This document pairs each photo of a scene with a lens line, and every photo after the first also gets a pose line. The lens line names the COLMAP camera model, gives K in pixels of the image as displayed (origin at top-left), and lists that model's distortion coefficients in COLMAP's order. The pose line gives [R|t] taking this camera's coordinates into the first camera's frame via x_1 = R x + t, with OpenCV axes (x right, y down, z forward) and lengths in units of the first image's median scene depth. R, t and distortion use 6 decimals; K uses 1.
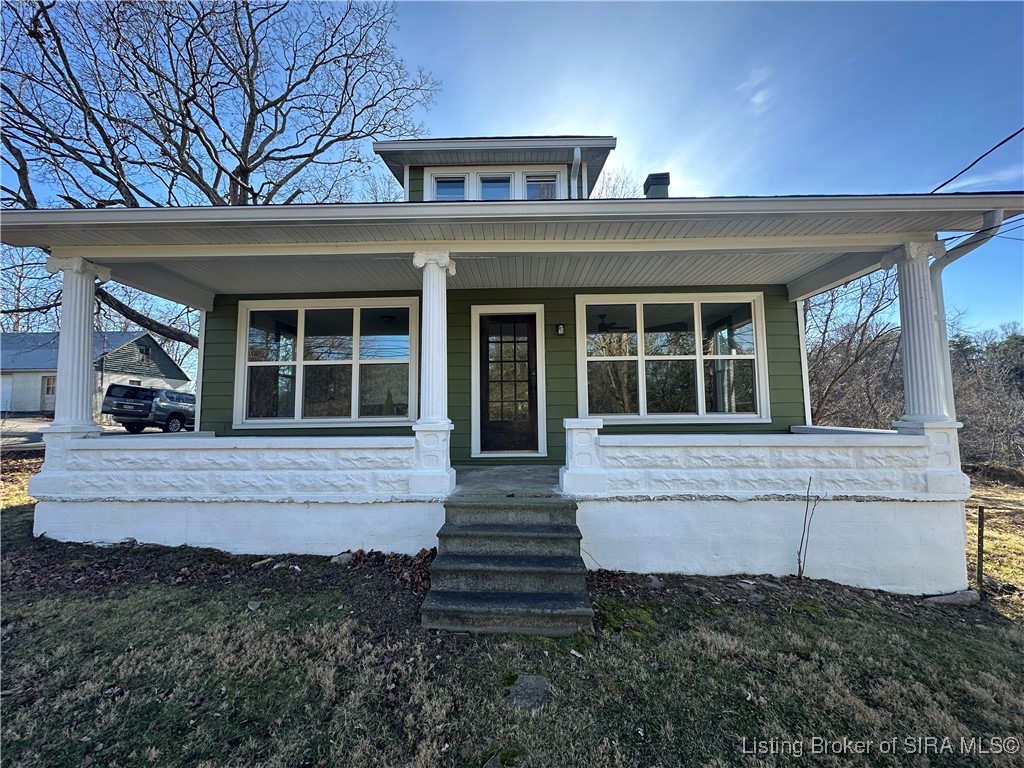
lens RADIAL K [[409.1, 0, 514.0], [0, 409.1, 385.2], [0, 0, 1]] dist [-0.008002, 0.000224]
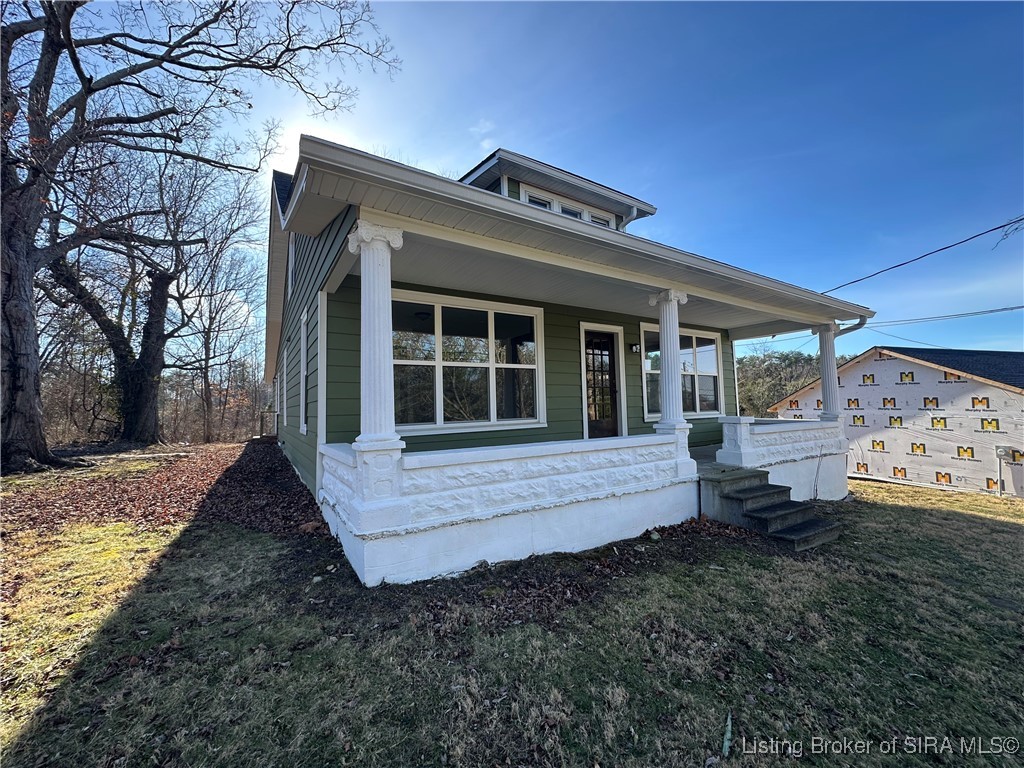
lens RADIAL K [[409.1, 0, 522.8], [0, 409.1, 384.9], [0, 0, 1]] dist [-0.008002, 0.000224]
pose [[0.828373, 0.021556, 0.559761, -1.034066], [-0.023517, 0.999717, -0.003696, -0.008912], [-0.559682, -0.010102, 0.828646, 0.150653]]
